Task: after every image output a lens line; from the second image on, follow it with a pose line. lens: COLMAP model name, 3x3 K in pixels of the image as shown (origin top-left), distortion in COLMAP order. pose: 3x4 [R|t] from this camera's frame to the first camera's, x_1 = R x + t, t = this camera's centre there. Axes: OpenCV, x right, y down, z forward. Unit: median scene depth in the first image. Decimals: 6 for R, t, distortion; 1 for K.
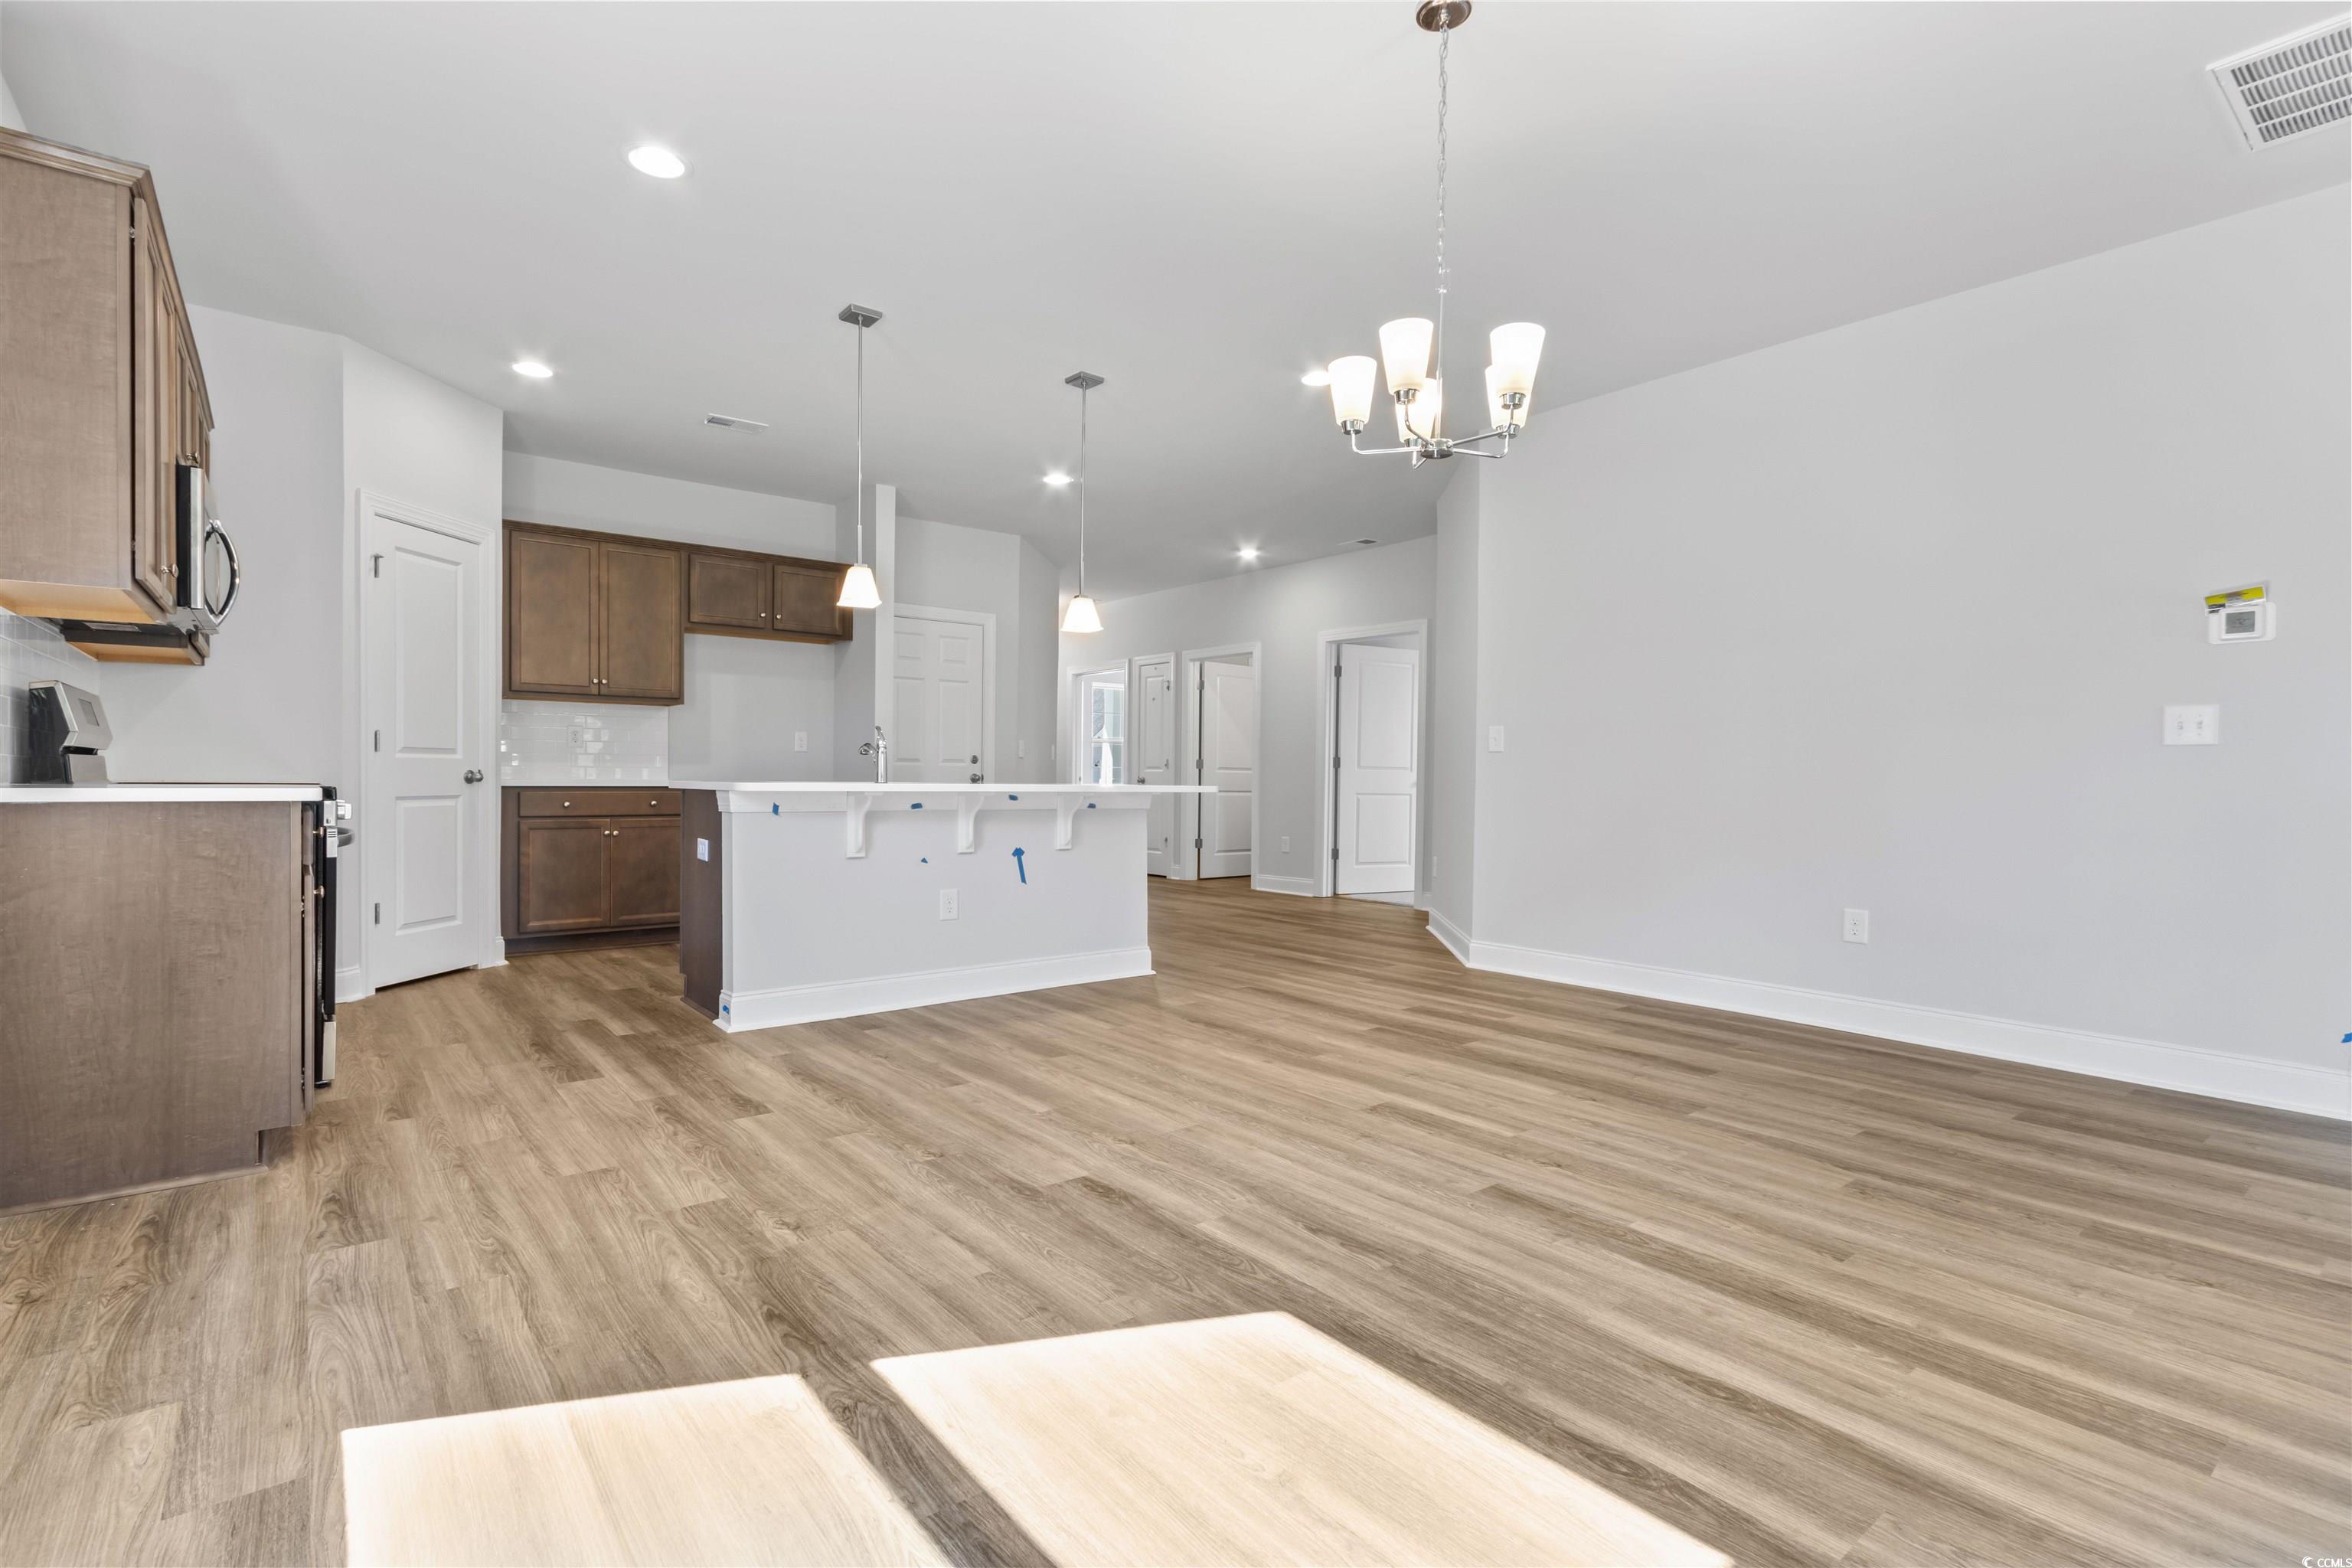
lens RADIAL K [[1090.0, 0, 1160.7], [0, 1090.0, 795.1], [0, 0, 1]] dist [0.011764, -0.004727]
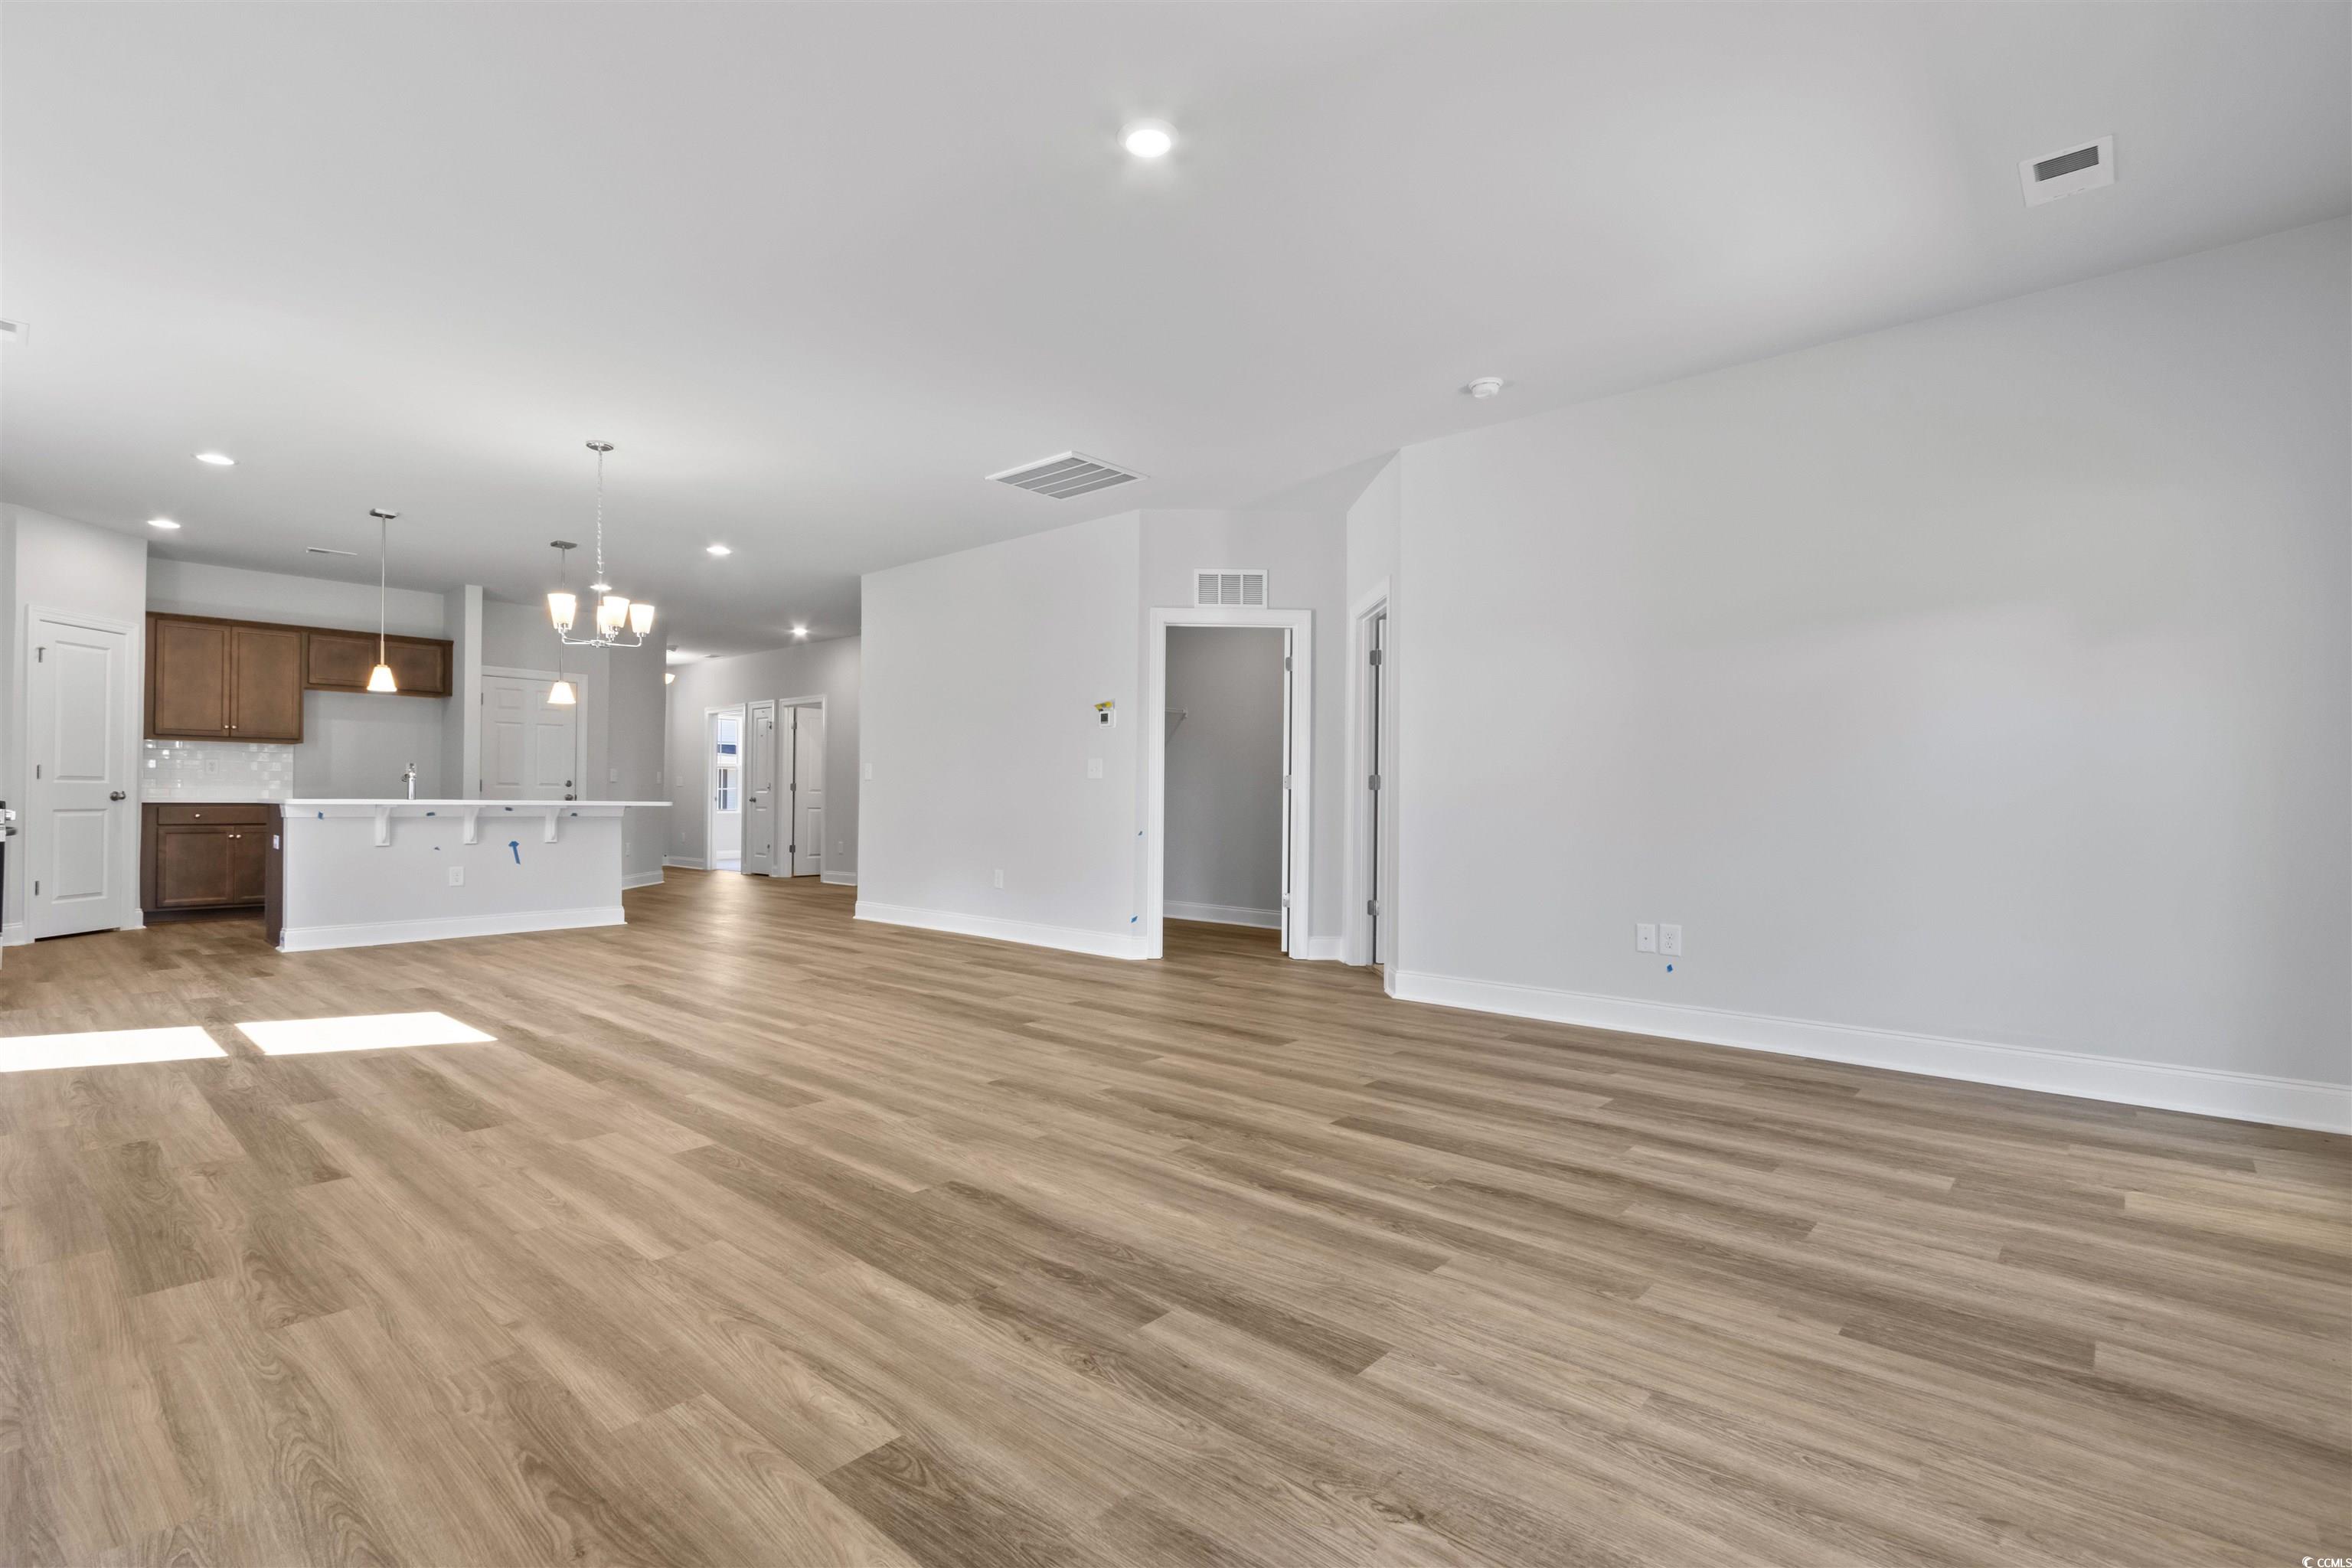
lens RADIAL K [[1090.0, 0, 1168.5], [0, 1090.0, 795.9], [0, 0, 1]] dist [0.011764, -0.004727]
pose [[0.986266, -0.000204, 0.165164, 0.766803], [0.003330, 0.999820, -0.018652, 0.022781], [-0.165130, 0.018946, 0.986090, -1.005259]]
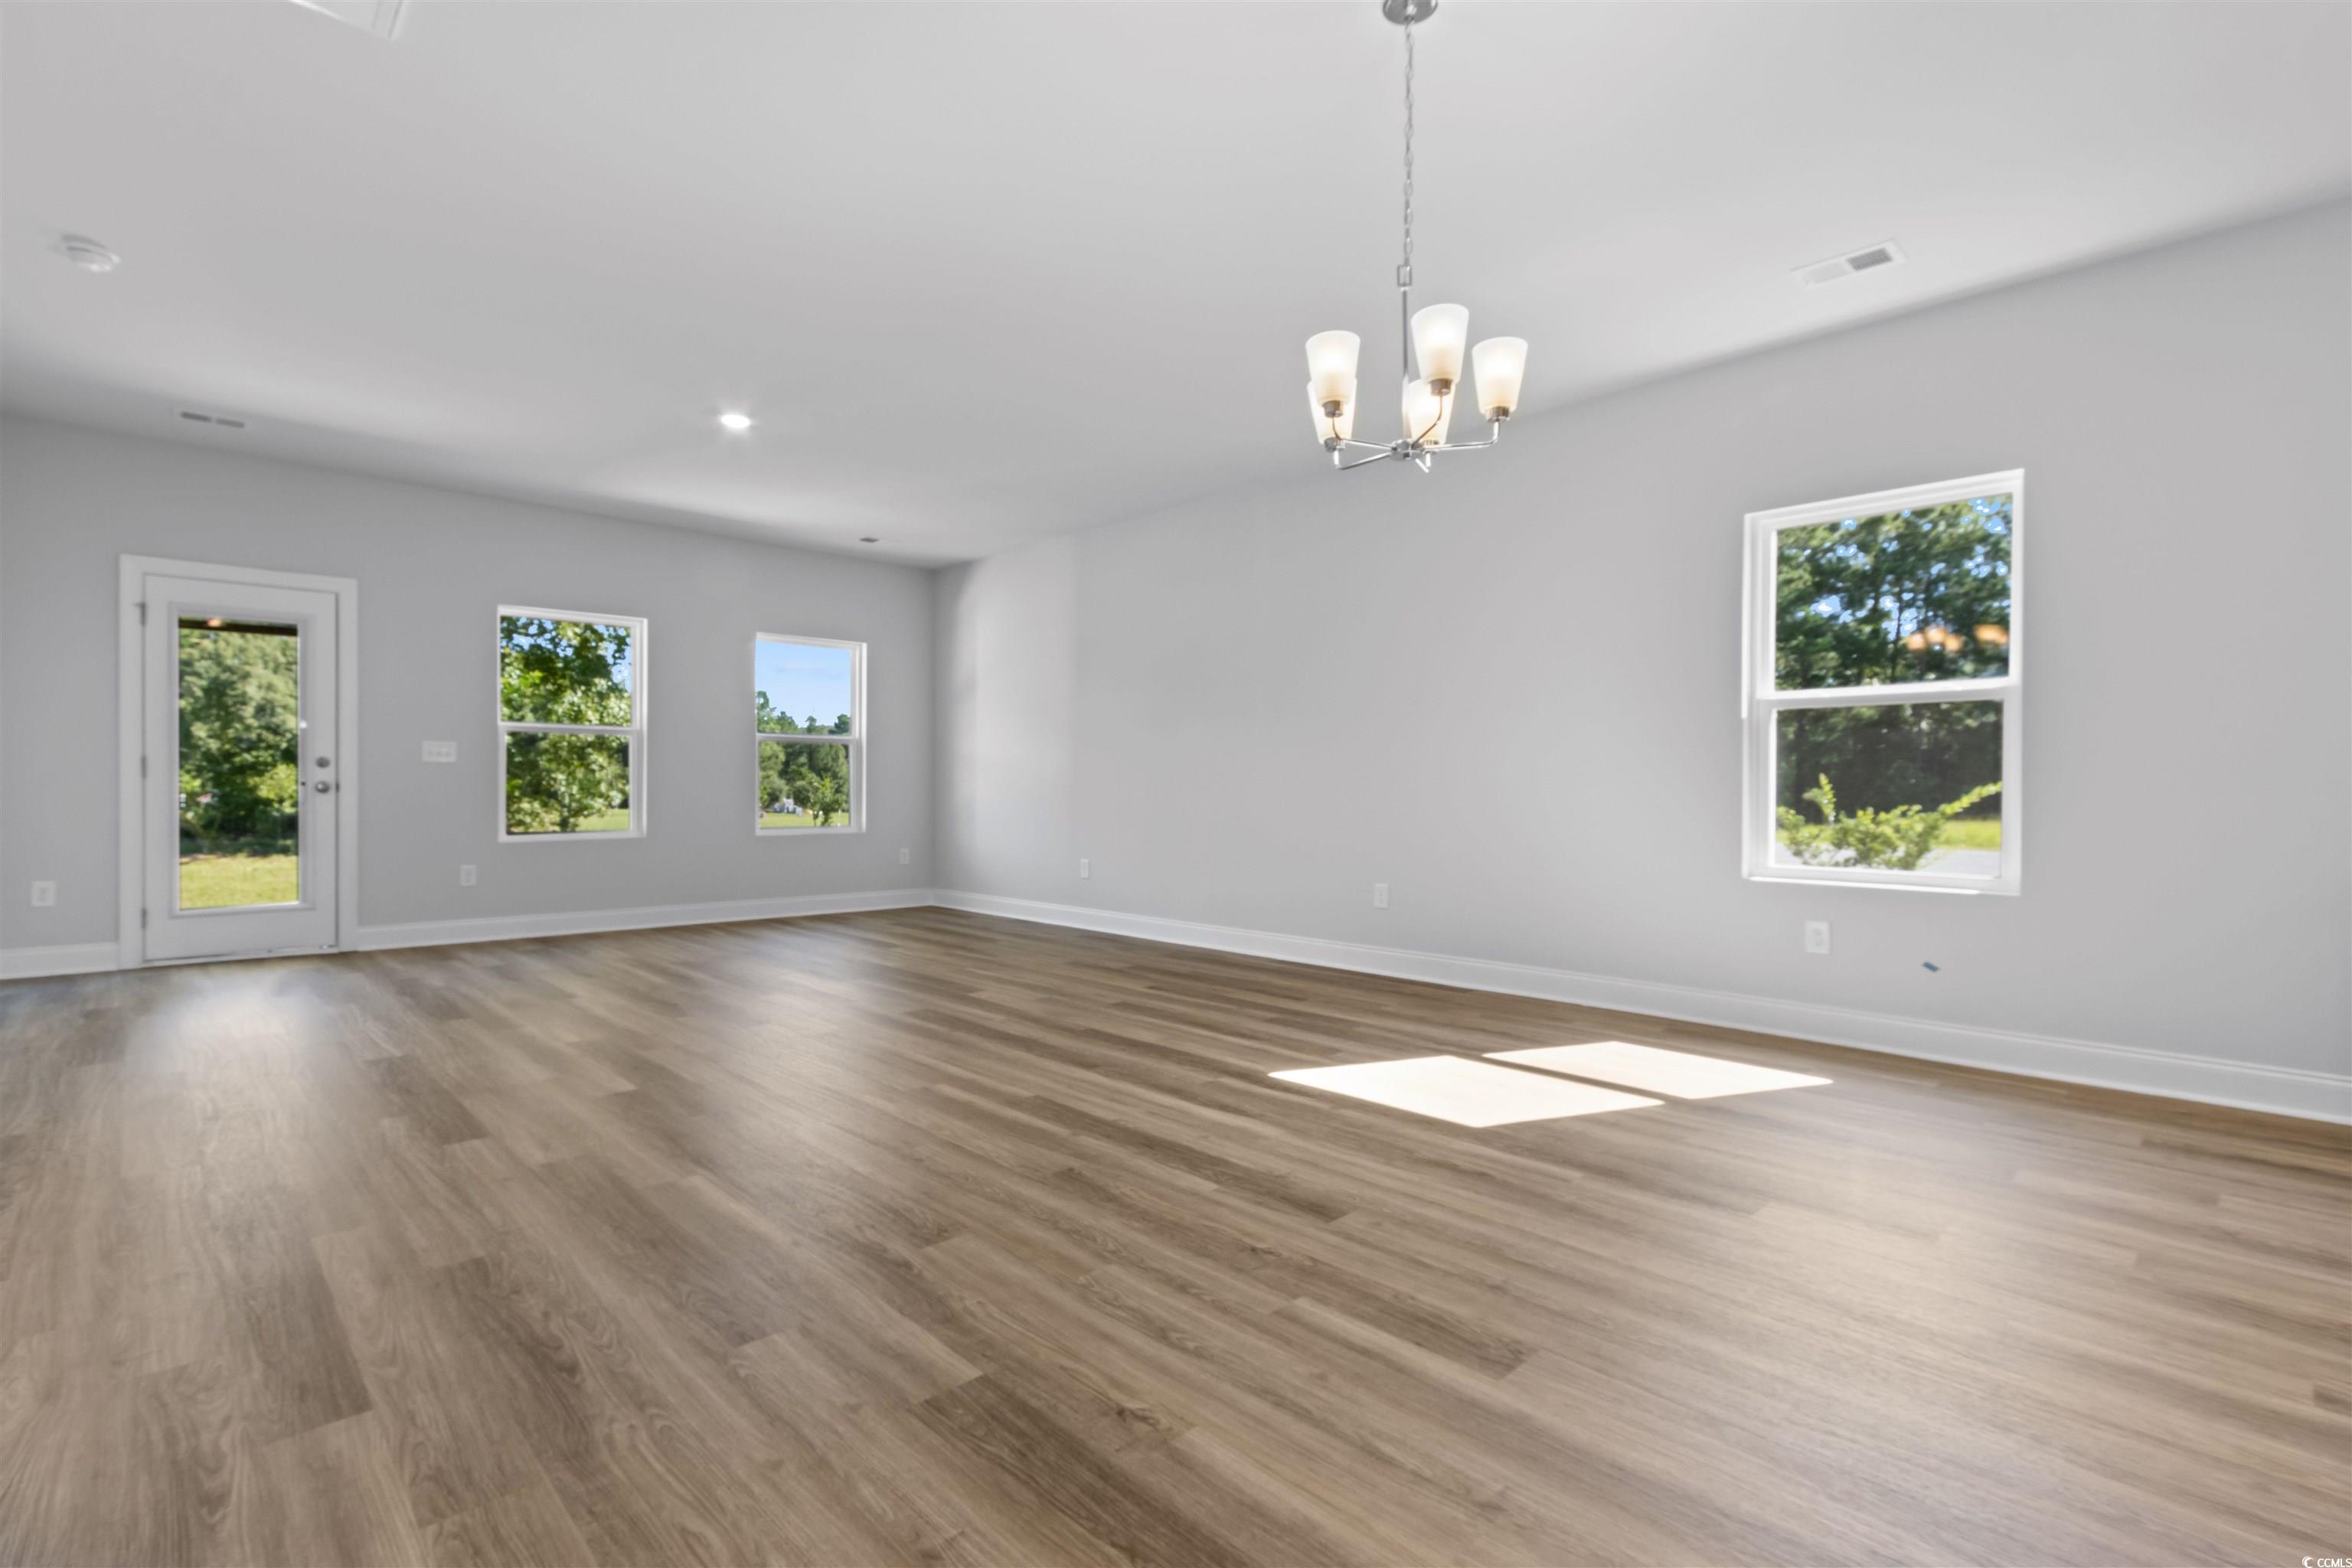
lens RADIAL K [[1090.0, 0, 1169.4], [0, 1090.0, 800.6], [0, 0, 1]] dist [0.011764, -0.004727]
pose [[-0.994170, -0.016160, -0.106611, 0.424498], [-0.018615, 0.999583, 0.022077, -0.018655], [0.106209, 0.023933, -0.994056, 1.474049]]
